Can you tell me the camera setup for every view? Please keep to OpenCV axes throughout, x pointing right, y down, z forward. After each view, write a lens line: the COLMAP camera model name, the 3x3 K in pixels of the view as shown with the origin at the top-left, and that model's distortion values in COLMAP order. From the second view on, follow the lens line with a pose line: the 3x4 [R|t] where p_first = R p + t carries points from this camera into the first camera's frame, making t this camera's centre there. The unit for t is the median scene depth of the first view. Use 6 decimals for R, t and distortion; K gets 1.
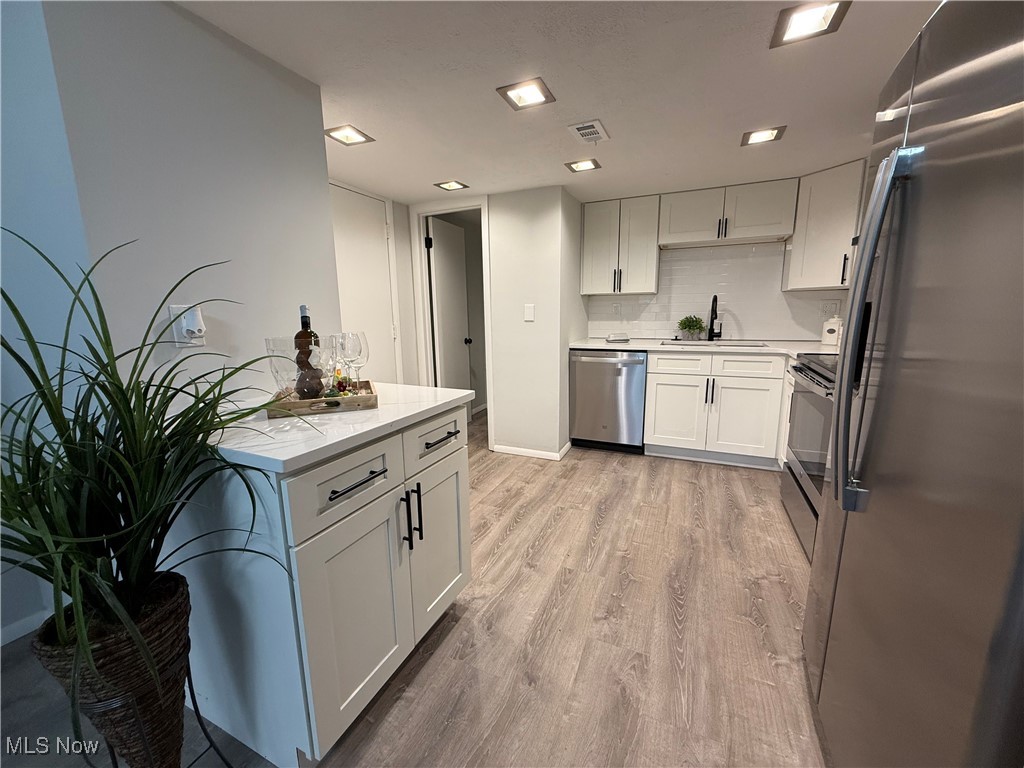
lens RADIAL K [[406.5, 0, 510.6], [0, 406.5, 385.7], [0, 0, 1]] dist [0.000166, -0.000110]
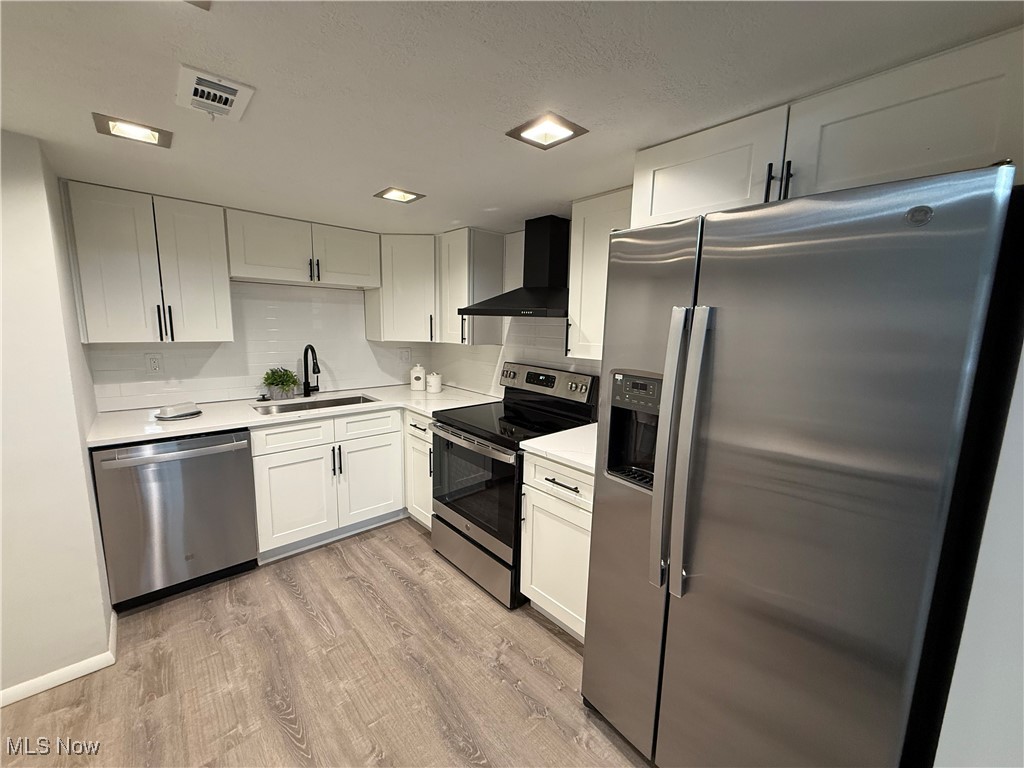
lens RADIAL K [[406.5, 0, 509.9], [0, 406.5, 385.9], [0, 0, 1]] dist [0.000166, -0.000110]
pose [[0.402712, -0.115924, 0.907956, -0.140196], [0.139542, 0.988128, 0.064268, -0.169364], [-0.904628, 0.100816, 0.414107, 0.350749]]
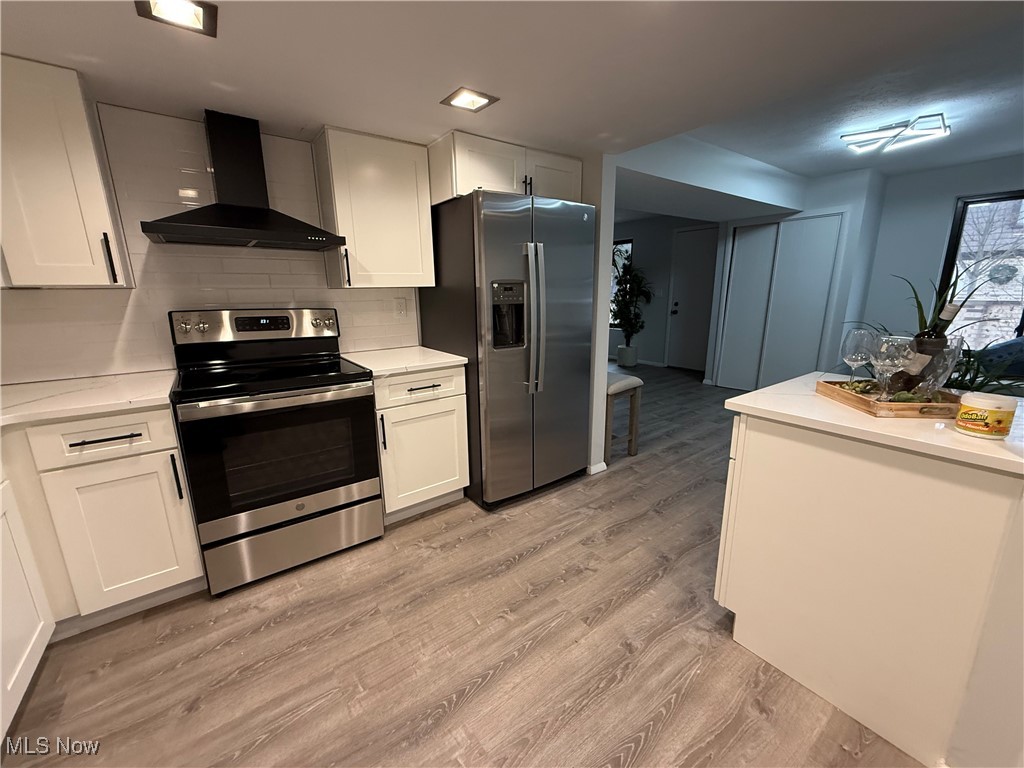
lens RADIAL K [[406.5, 0, 510.1], [0, 406.5, 384.8], [0, 0, 1]] dist [0.000166, -0.000110]
pose [[-0.870171, -0.087164, 0.484979, -0.063286], [0.115825, 0.920472, 0.373252, -0.246563], [-0.478943, 0.380965, -0.790872, 1.147622]]
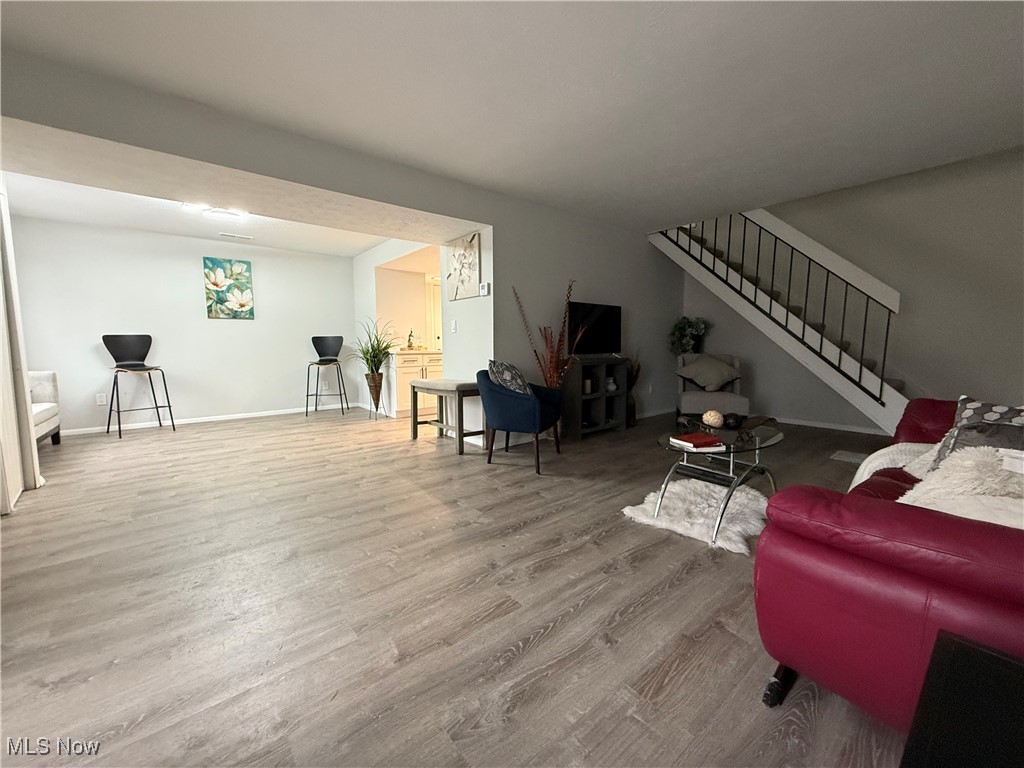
lens RADIAL K [[406.5, 0, 509.1], [0, 406.5, 385.0], [0, 0, 1]] dist [0.000166, -0.000110]
pose [[0.893431, 0.054318, -0.445903, 1.253471], [-0.089598, 0.994264, -0.058404, 0.296853], [0.440173, 0.092132, 0.893174, -1.240788]]
